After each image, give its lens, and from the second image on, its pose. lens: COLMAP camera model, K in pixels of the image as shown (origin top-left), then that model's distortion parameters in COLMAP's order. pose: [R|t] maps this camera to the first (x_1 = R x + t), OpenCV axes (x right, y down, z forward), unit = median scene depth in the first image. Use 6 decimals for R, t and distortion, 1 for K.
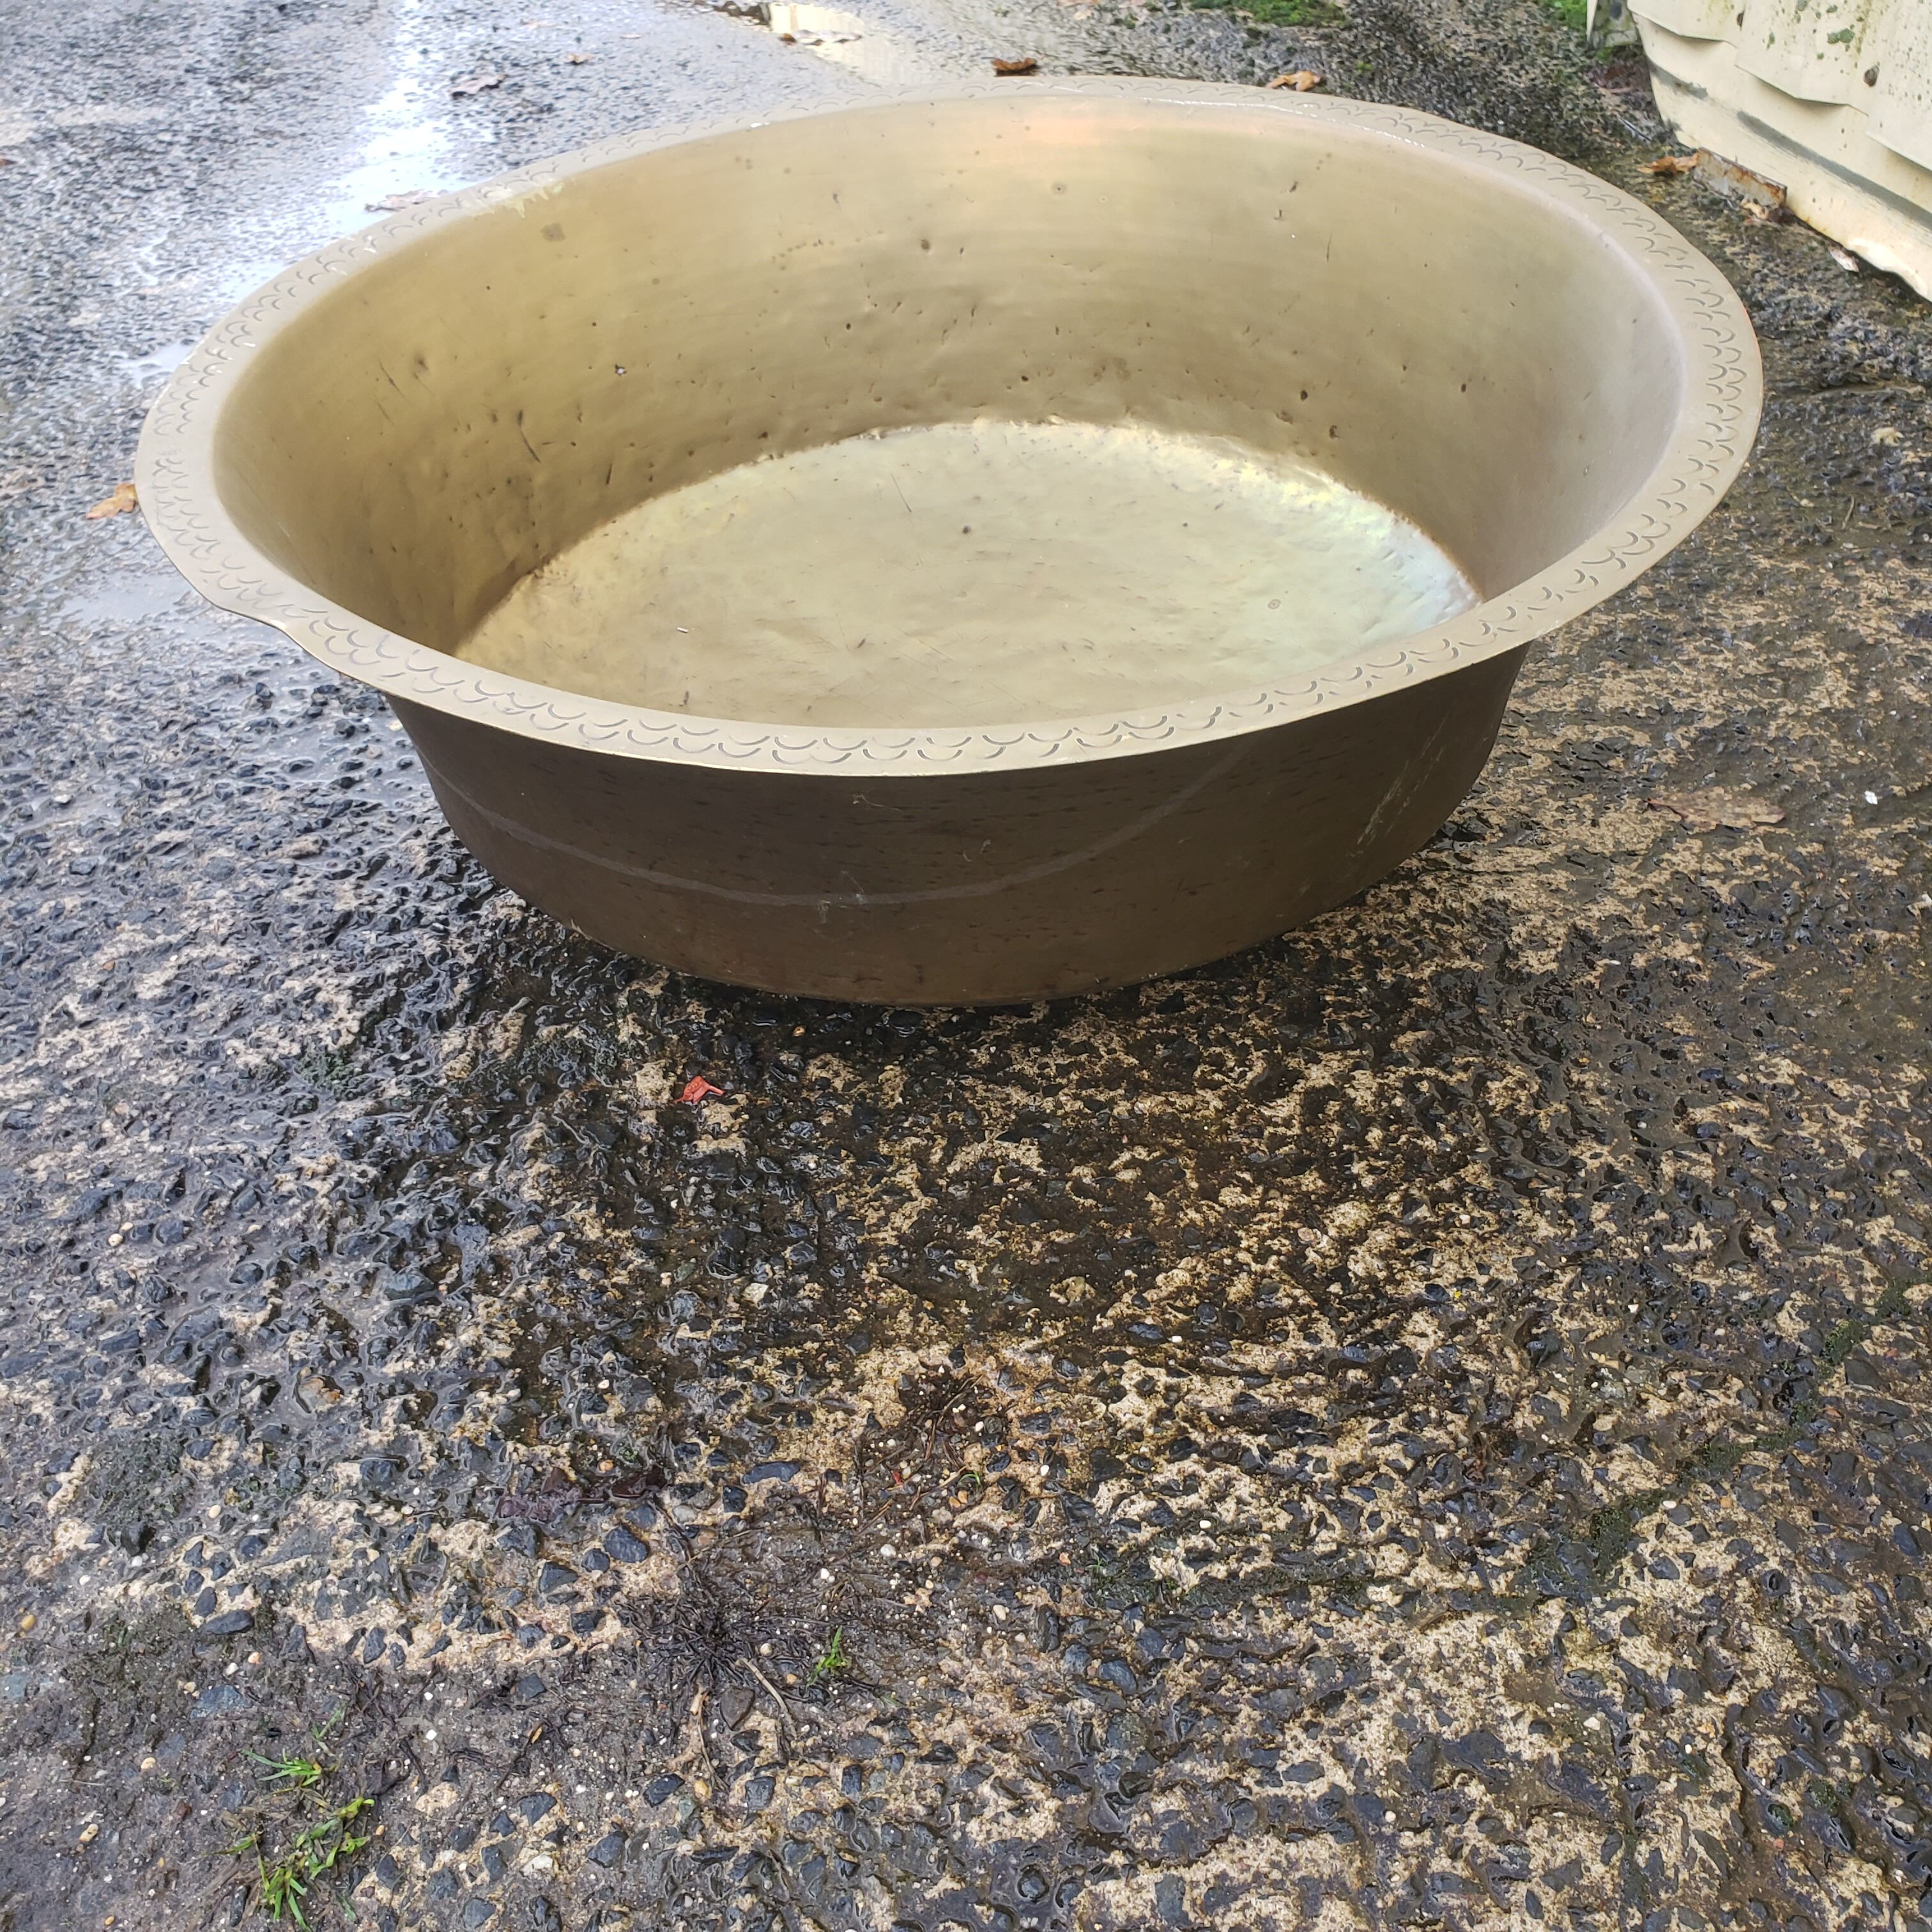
lens RADIAL K [[1953.1, 0, 1005.3], [0, 1953.1, 959.0], [0, 0, 1]] dist [0.013100, 0.000000]
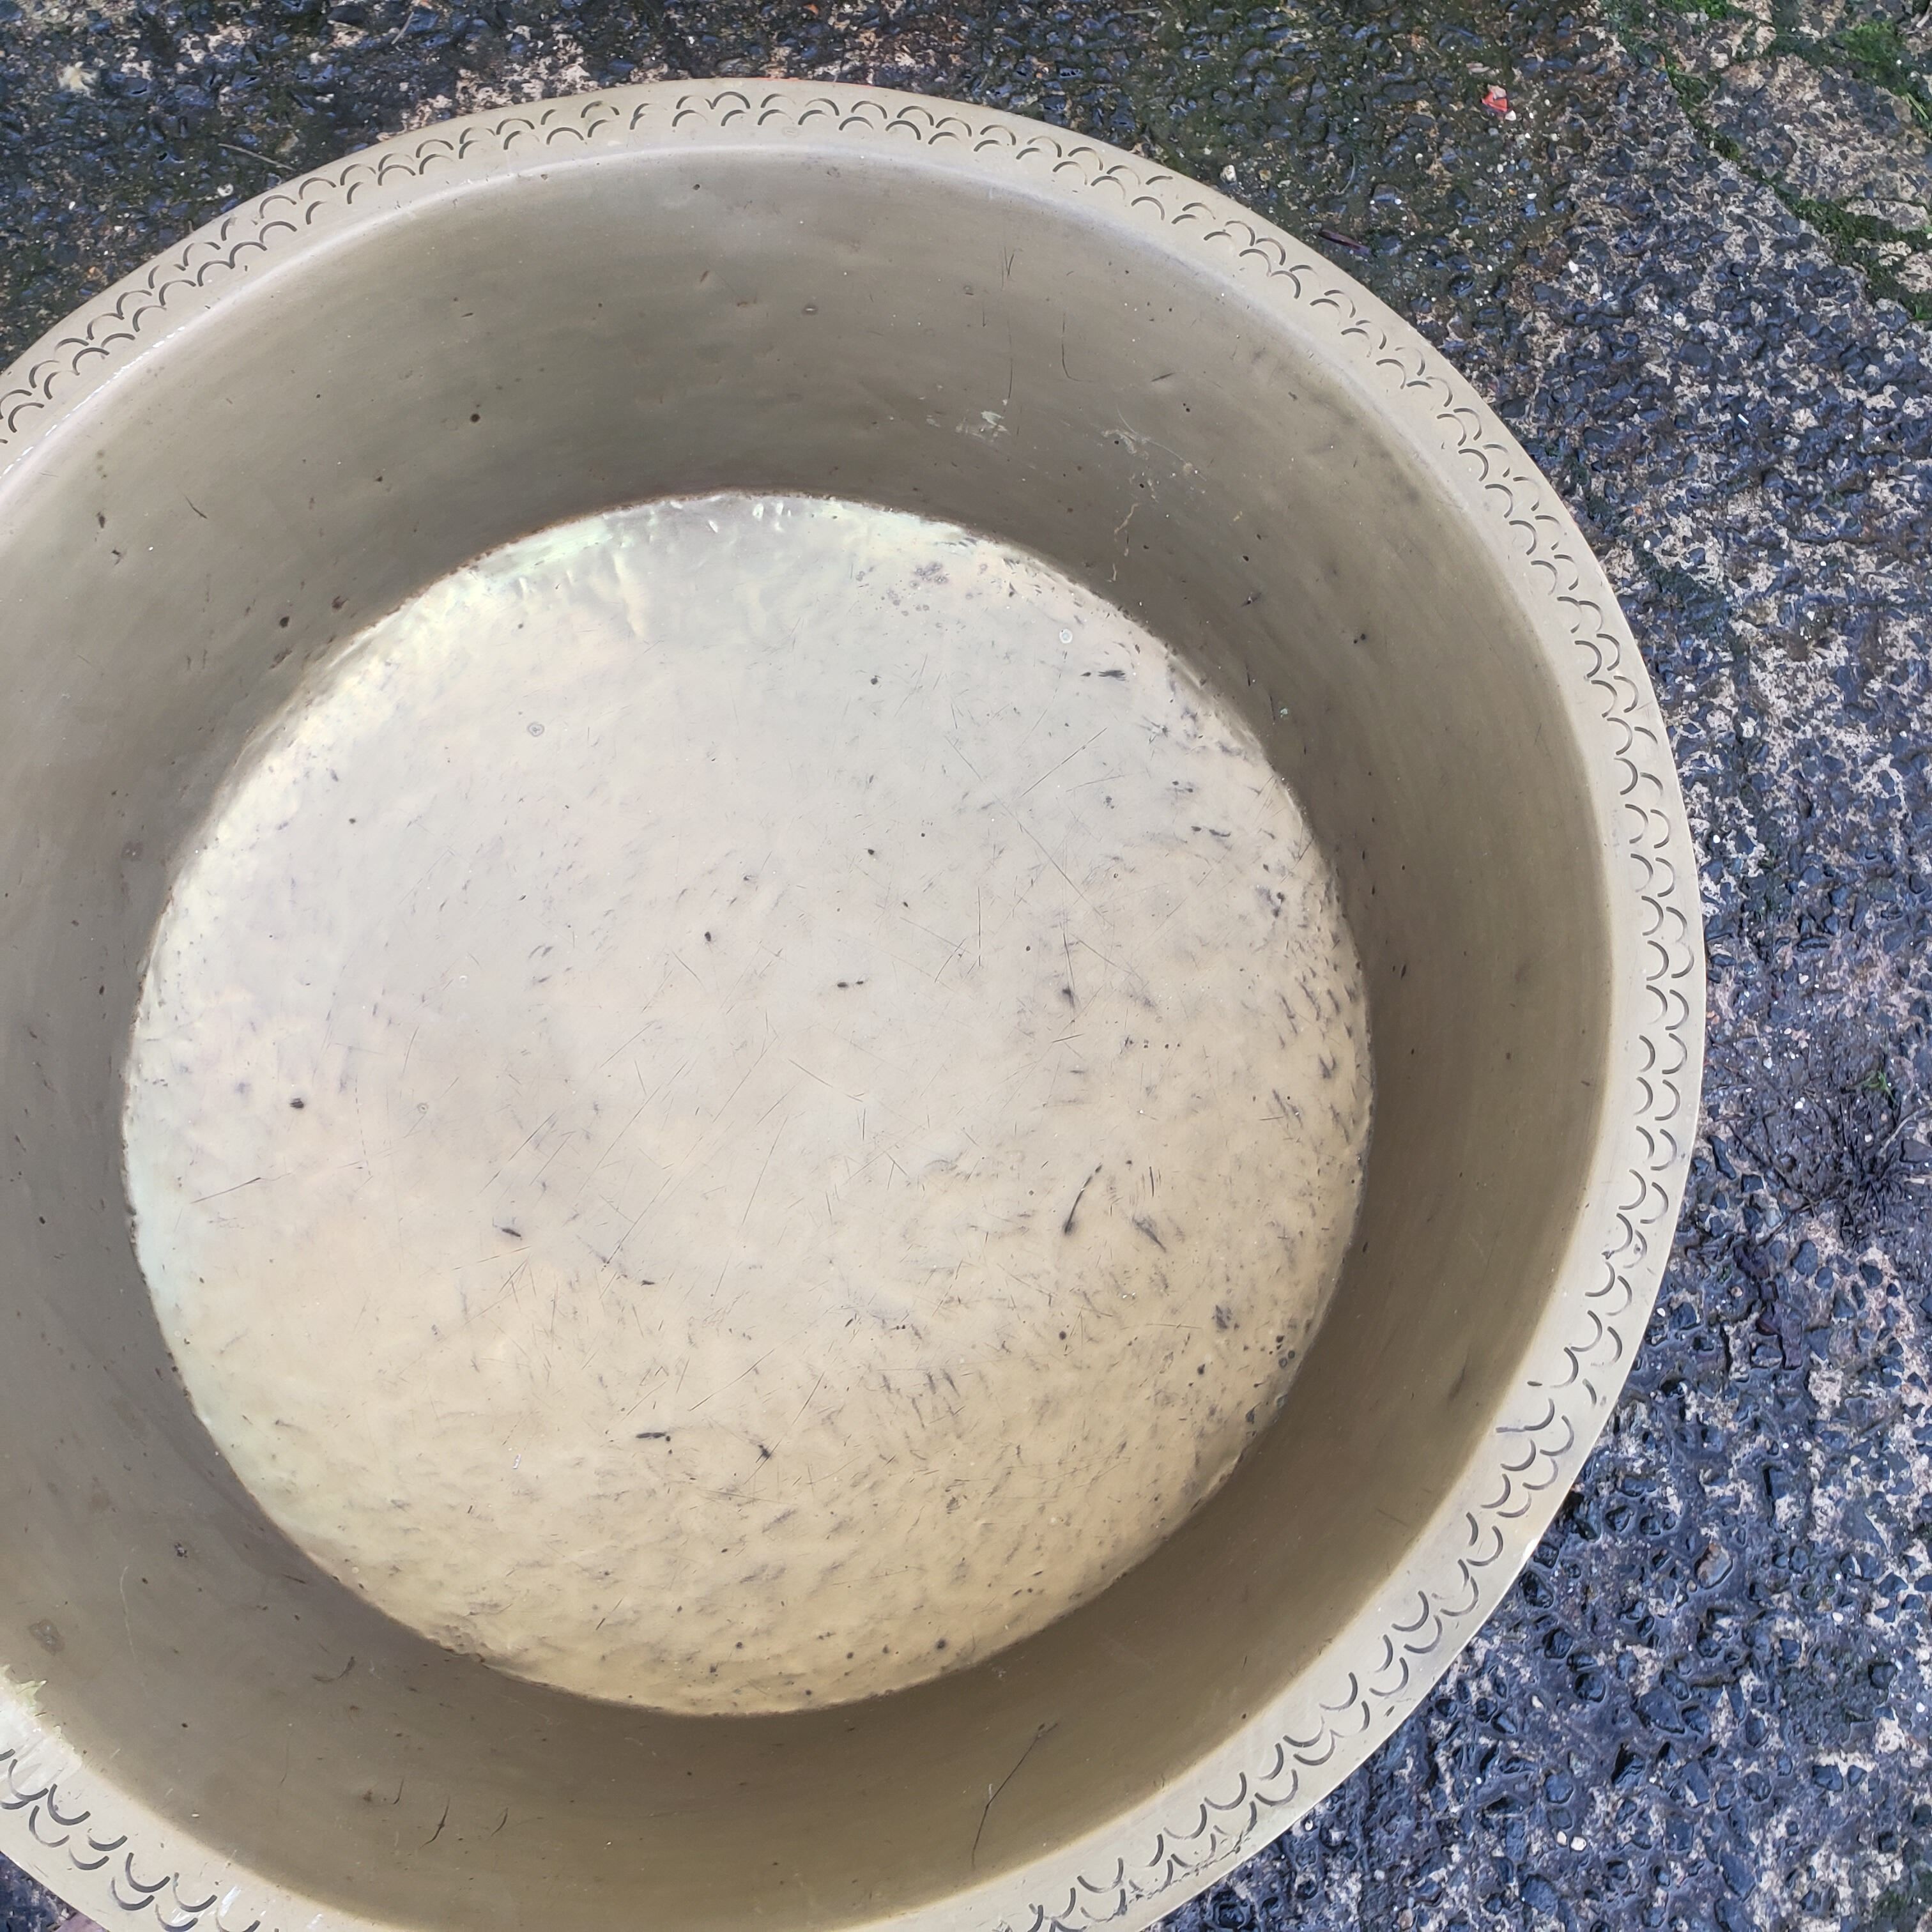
lens RADIAL K [[1953.1, 0, 945.9], [0, 1953.1, 952.5], [0, 0, 1]] dist [0.013100, 0.000000]
pose [[-0.073826, -0.934670, 0.347766, -0.419954], [0.644647, 0.221342, 0.731736, -1.073045], [-0.760907, 0.278208, 0.586192, 0.631298]]
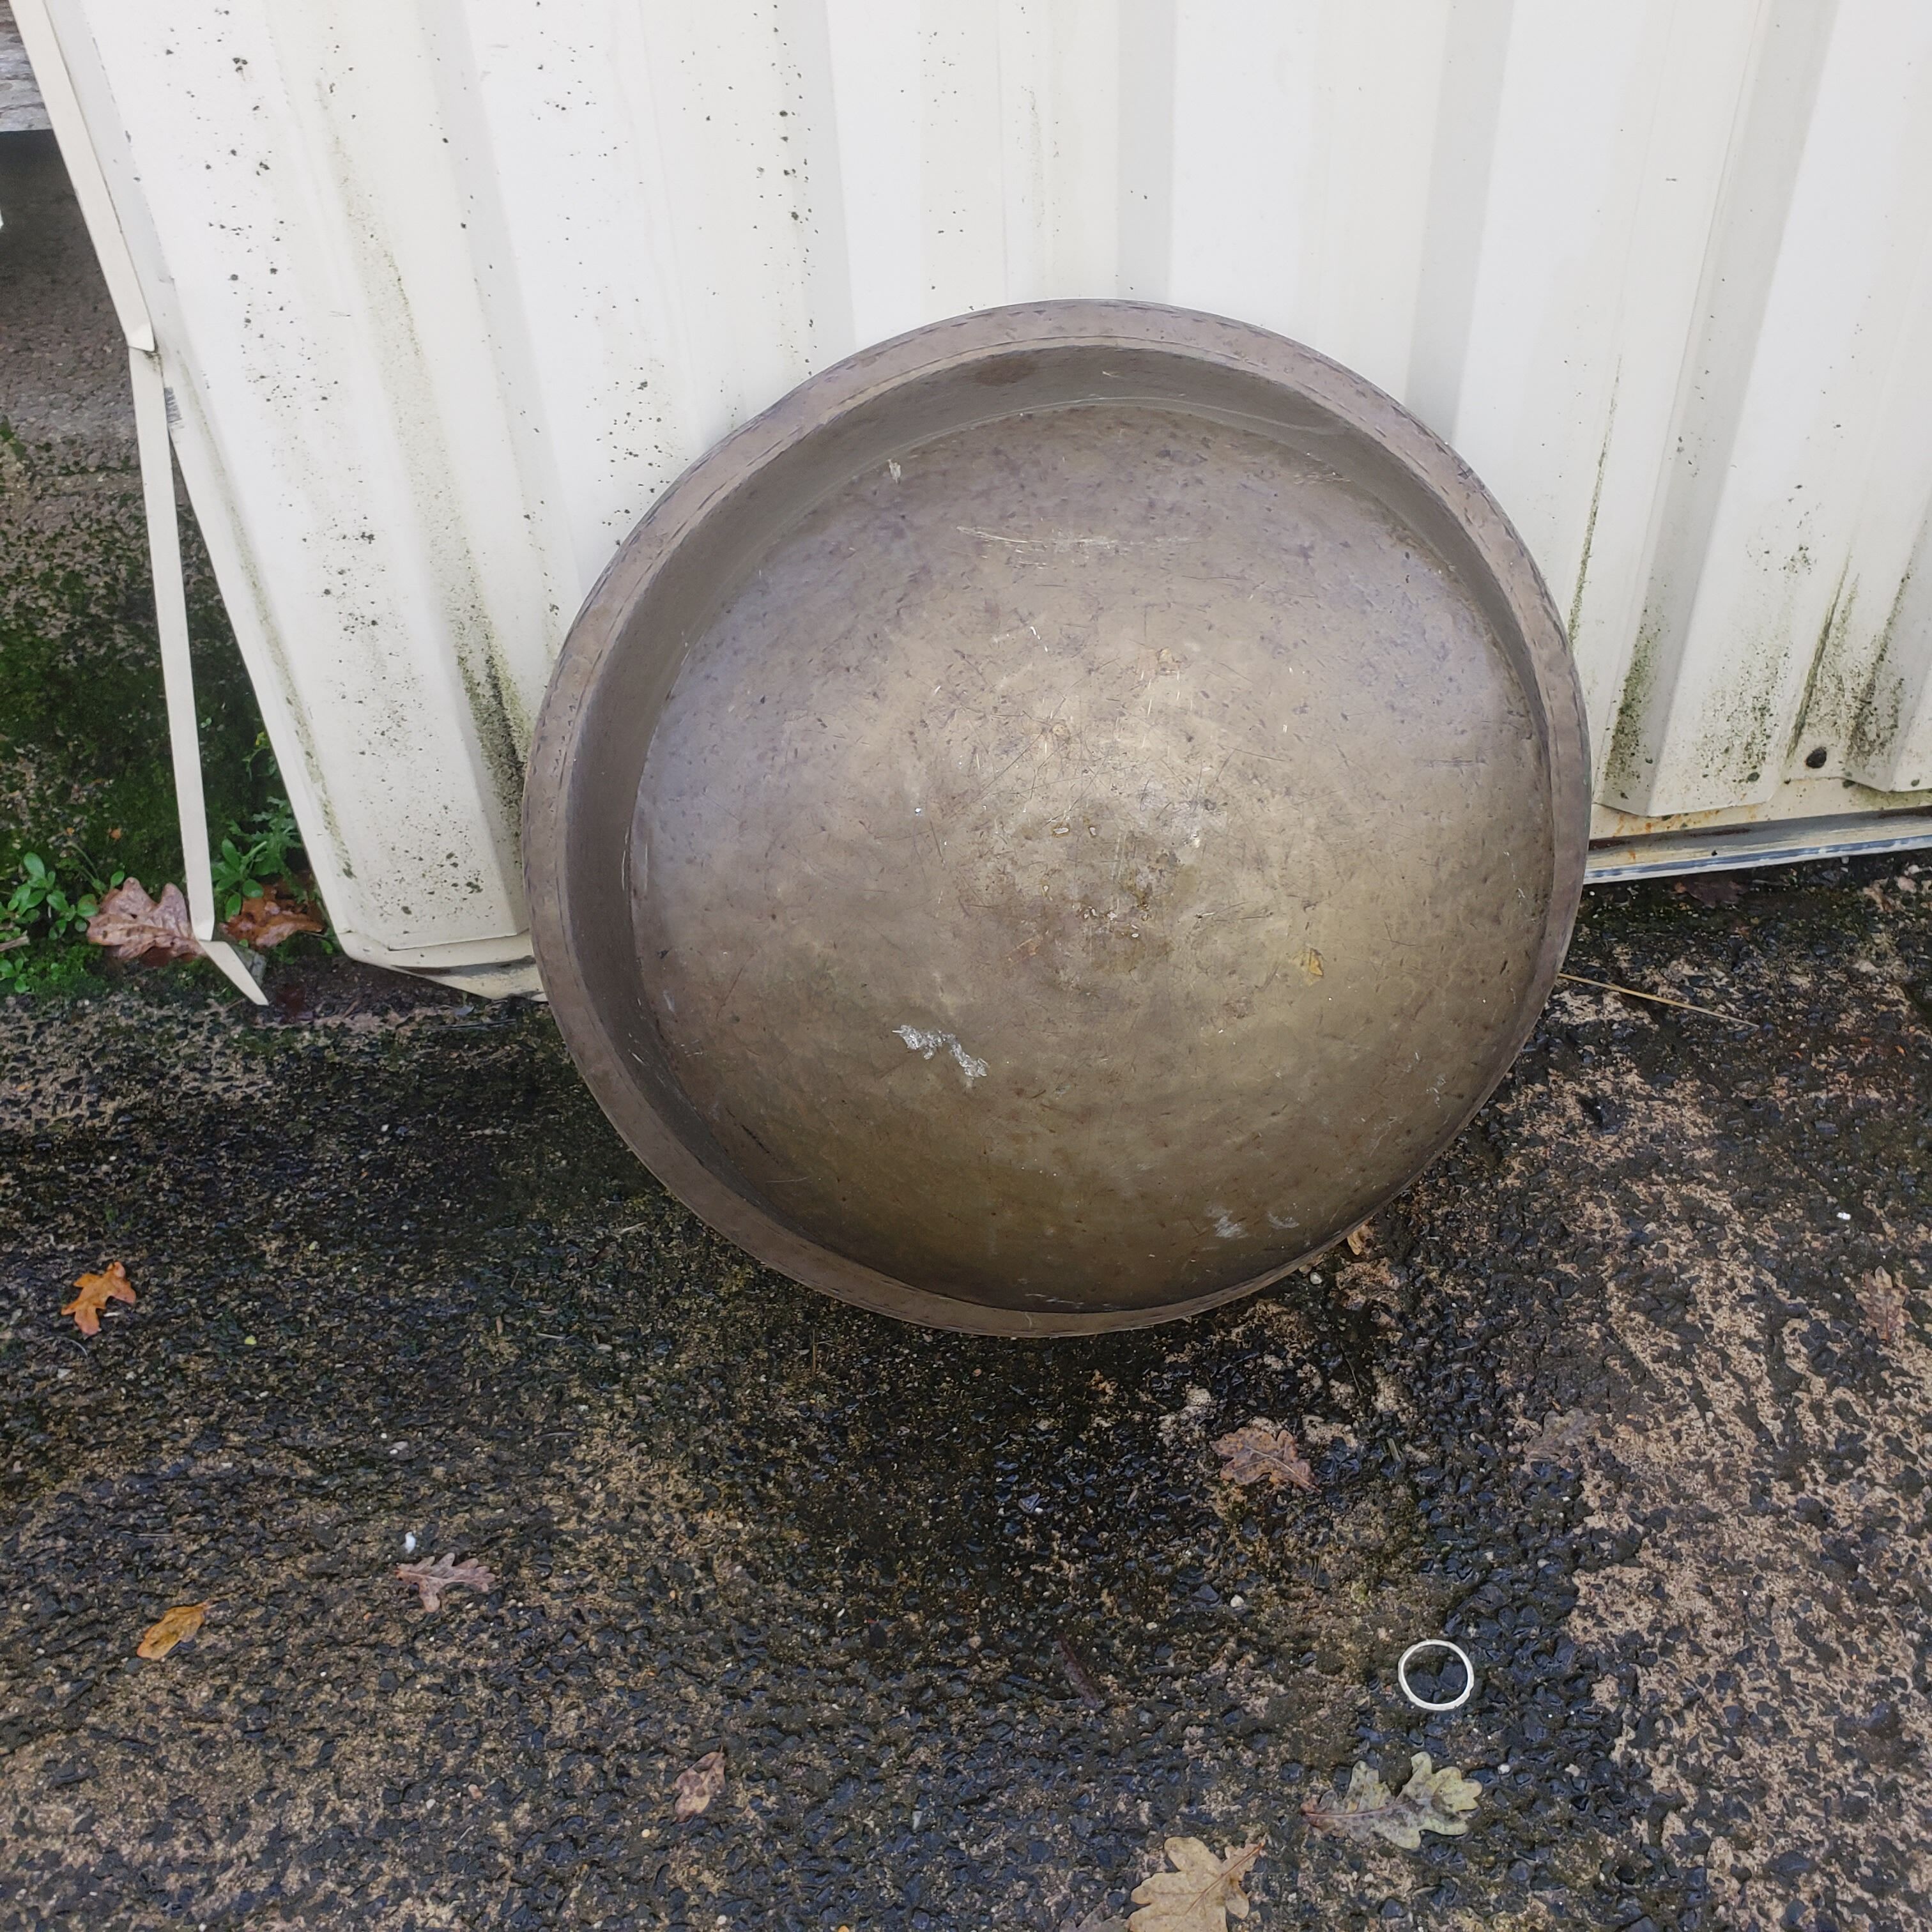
lens RADIAL K [[1953.1, 0, 996.5], [0, 1953.1, 989.0], [0, 0, 1]] dist [0.013100, 0.000000]
pose [[0.076852, -0.671801, 0.736734, -0.826865], [0.648498, 0.594944, 0.474859, -1.875693], [-0.757327, 0.441277, 0.481384, 1.024504]]
